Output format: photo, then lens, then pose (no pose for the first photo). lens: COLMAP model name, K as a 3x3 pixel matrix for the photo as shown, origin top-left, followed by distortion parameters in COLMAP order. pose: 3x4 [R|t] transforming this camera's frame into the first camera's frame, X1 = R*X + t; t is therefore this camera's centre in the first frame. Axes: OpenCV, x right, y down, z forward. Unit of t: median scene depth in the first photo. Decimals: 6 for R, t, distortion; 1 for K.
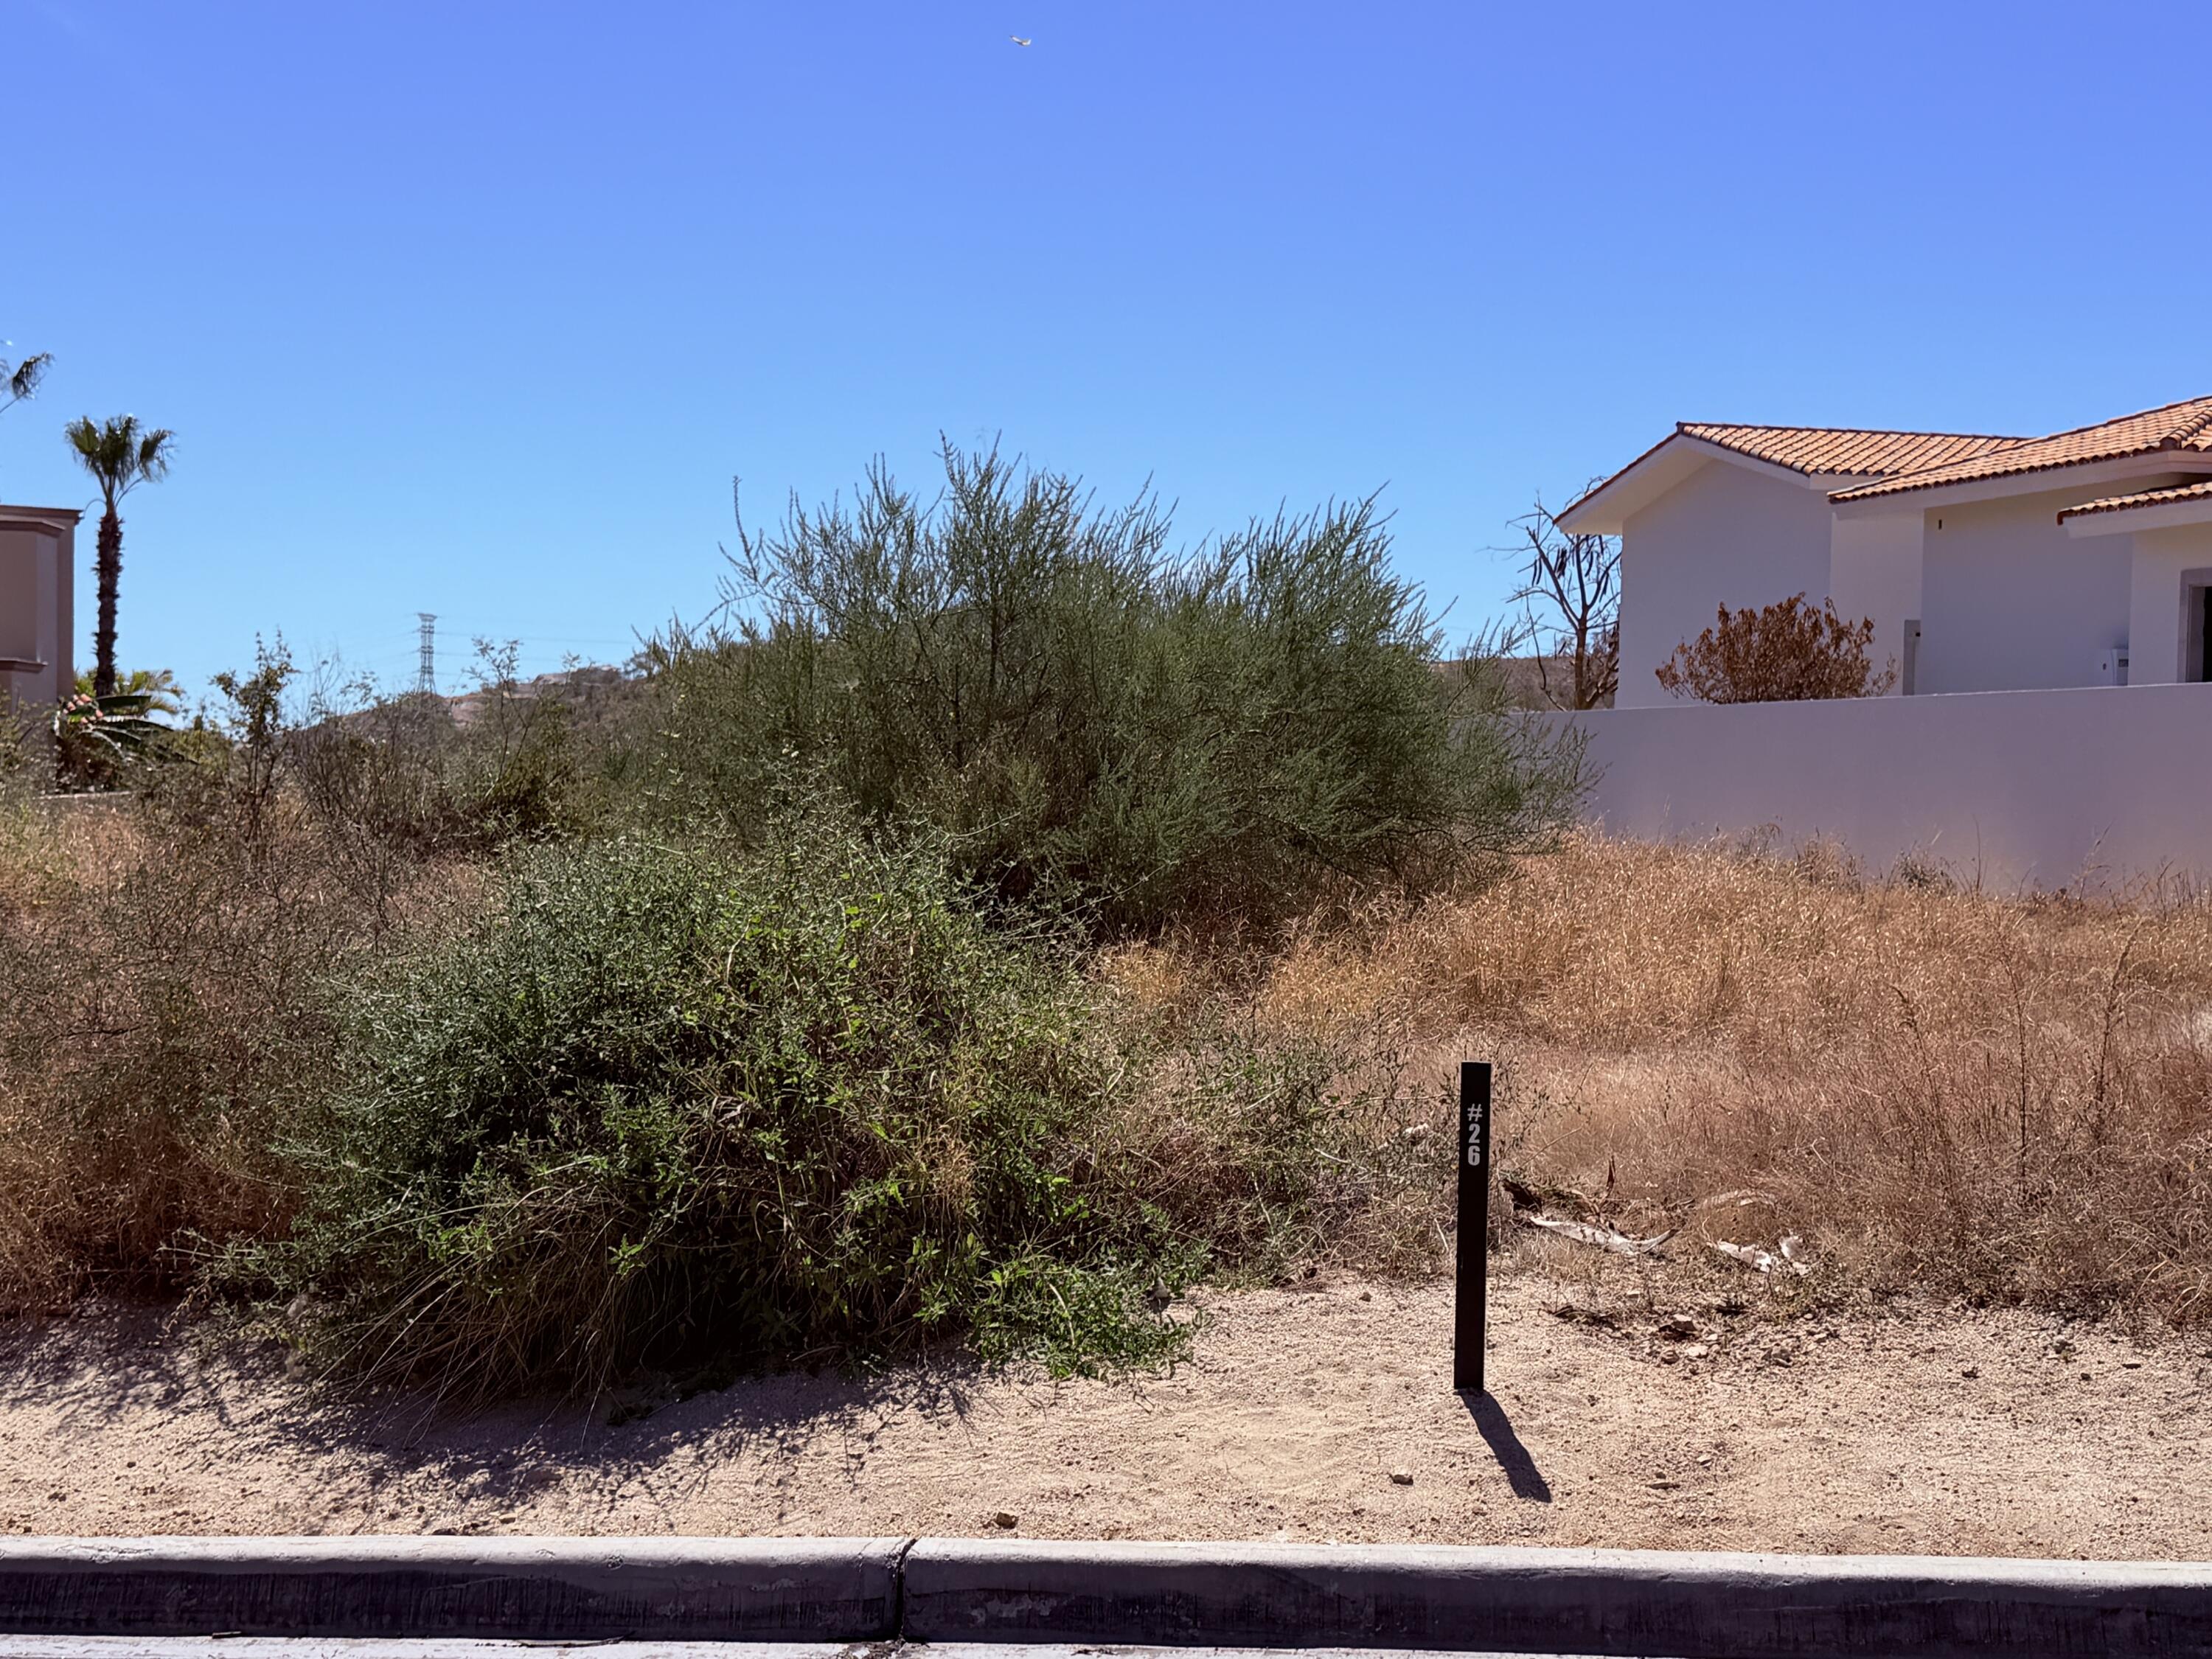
lens RADIAL K [[3042.5, 0, 1112.8], [0, 3042.5, 833.6], [0, 0, 1]] dist [0.115343, 0.000000]
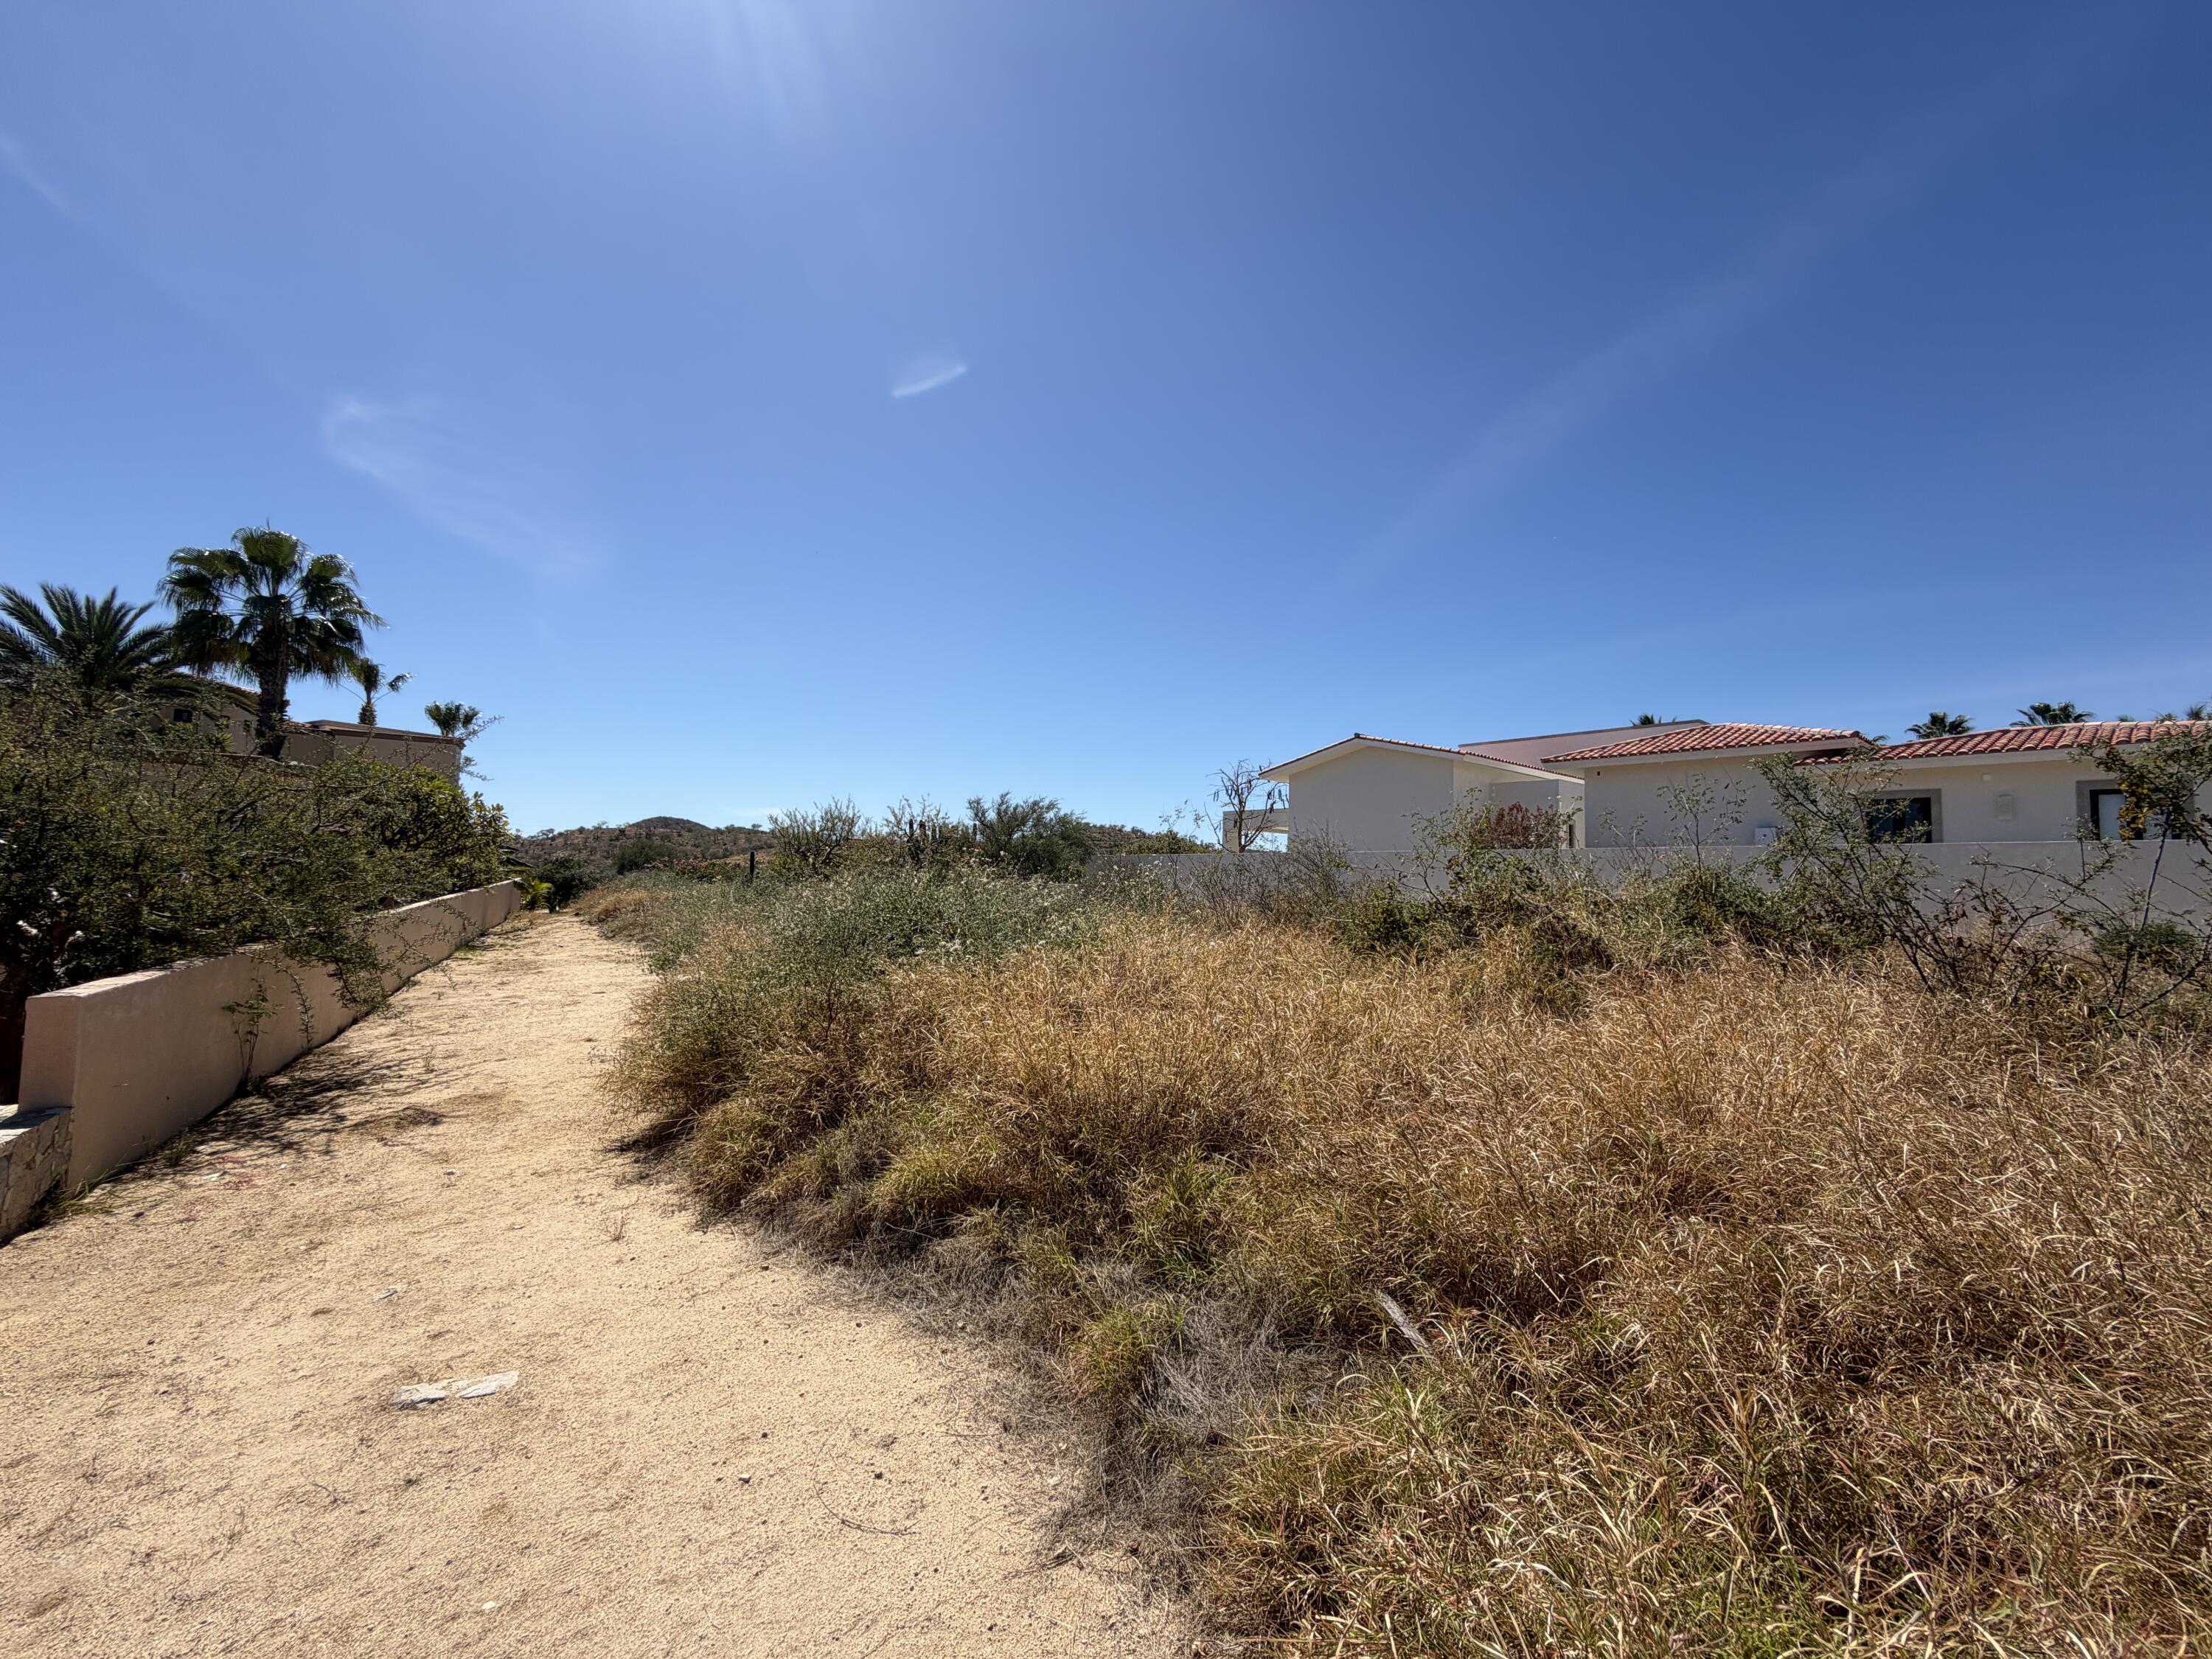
lens RADIAL K [[897.7, 0, 1096.0], [0, 897.7, 832.6], [0, 0, 1]] dist [0.000741, 0.000151]
pose [[0.913345, 0.025720, 0.406374, -0.341294], [0.001500, 0.997784, -0.066523, -0.014755], [-0.407185, 0.061368, 0.911282, 0.556501]]
